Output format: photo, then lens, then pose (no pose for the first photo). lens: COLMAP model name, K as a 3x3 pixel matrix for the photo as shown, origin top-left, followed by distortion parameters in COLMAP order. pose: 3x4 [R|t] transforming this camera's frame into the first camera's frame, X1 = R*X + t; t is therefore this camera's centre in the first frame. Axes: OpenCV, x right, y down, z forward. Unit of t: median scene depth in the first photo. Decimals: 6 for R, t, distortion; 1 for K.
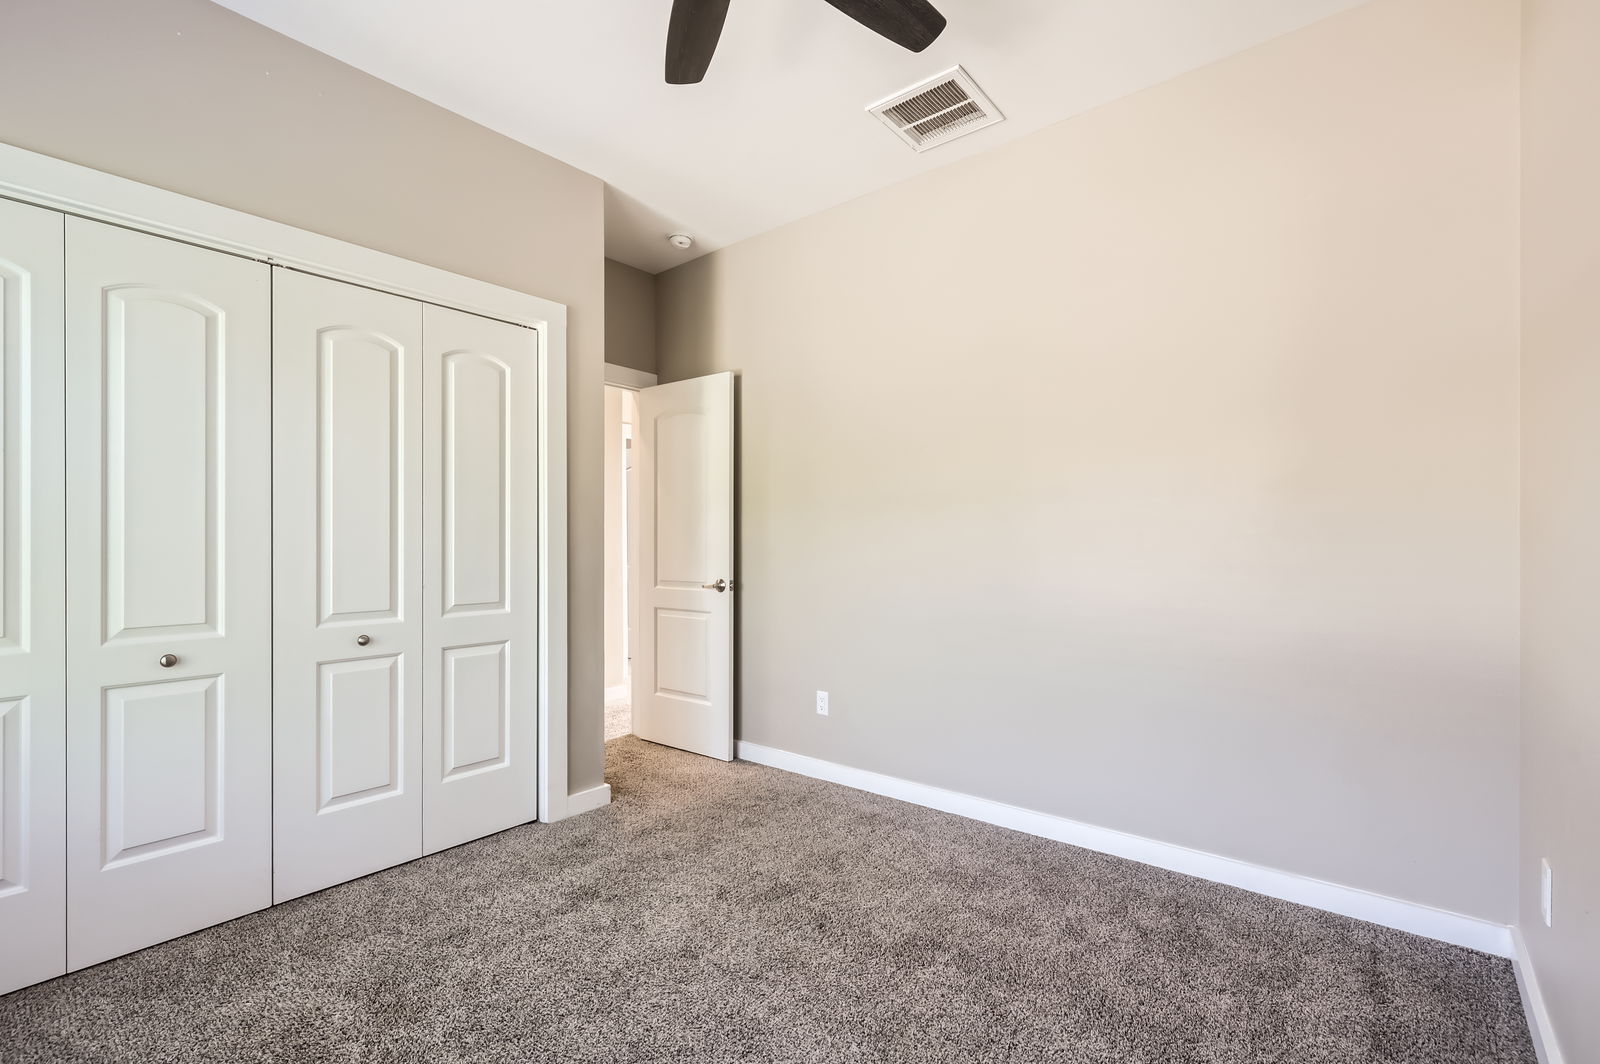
lens RADIAL K [[725.6, 0, 800.0], [0, 725.6, 532.0], [0, 0, 1]] dist [0.000820, 0.000028]
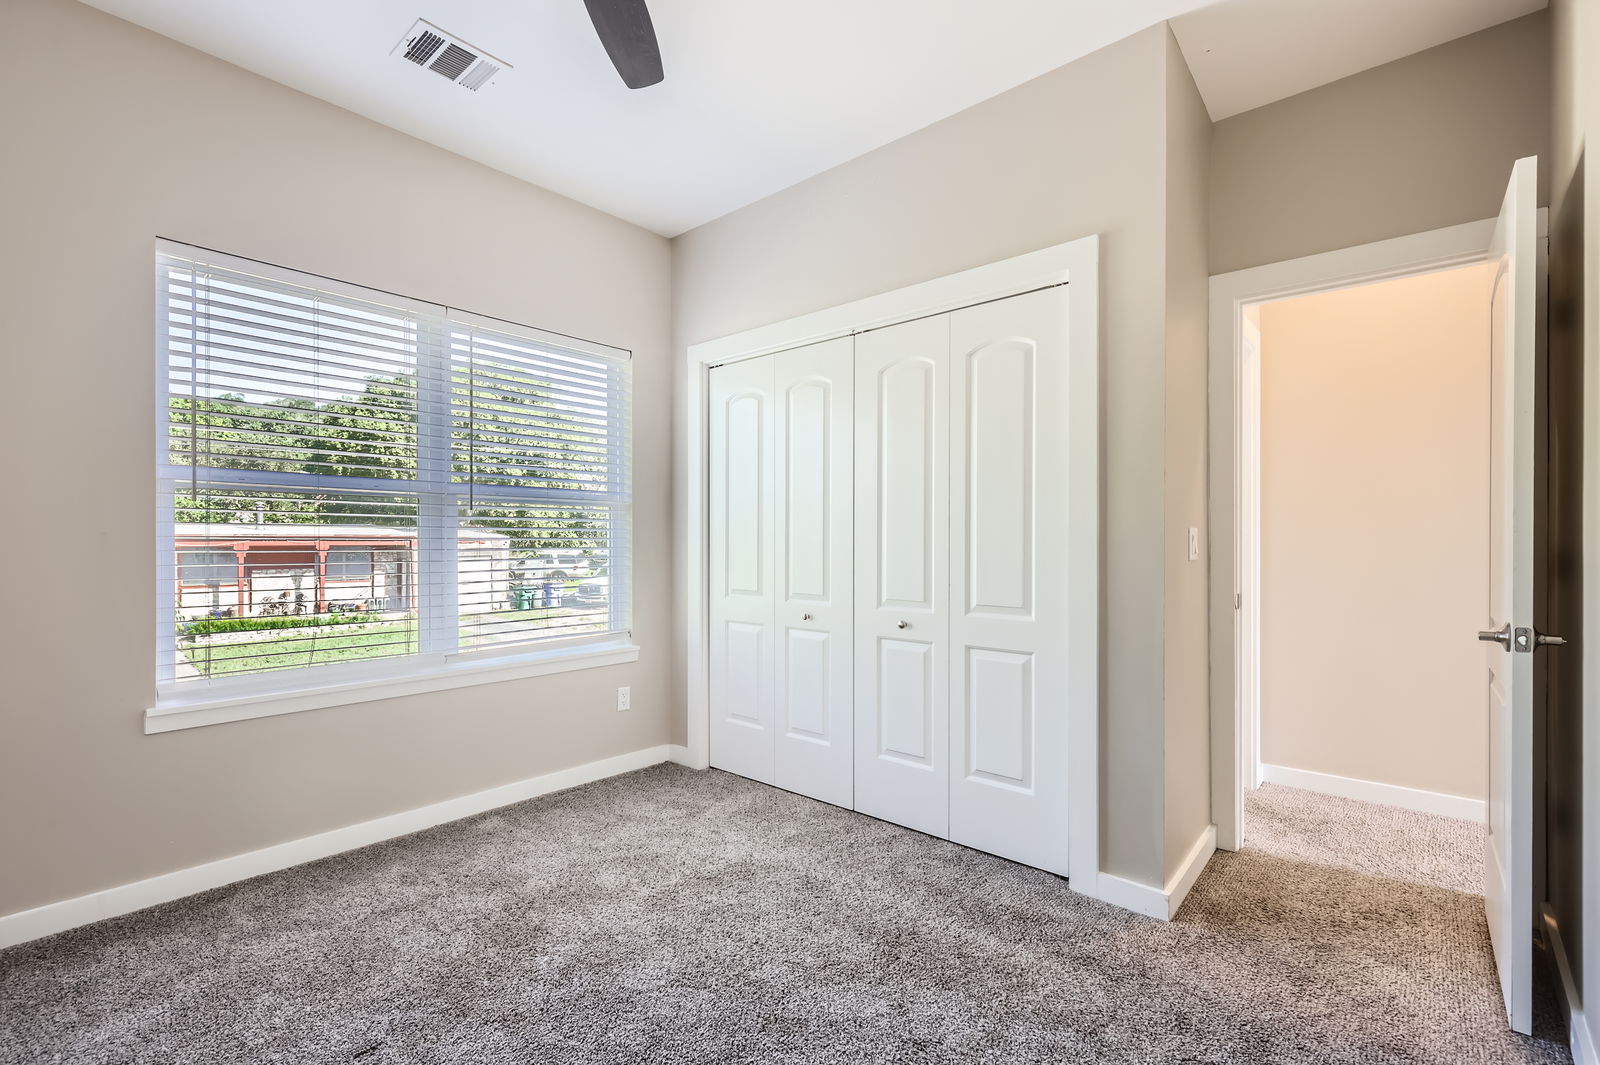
lens RADIAL K [[705.2, 0, 799.6], [0, 705.2, 550.7], [0, 0, 1]] dist [-0.001104, -0.000156]
pose [[-0.034280, 0.002370, -0.999409, 0.502399], [0.000398, 0.999997, 0.002358, 0.025334], [0.999412, -0.000317, -0.034281, 0.812680]]
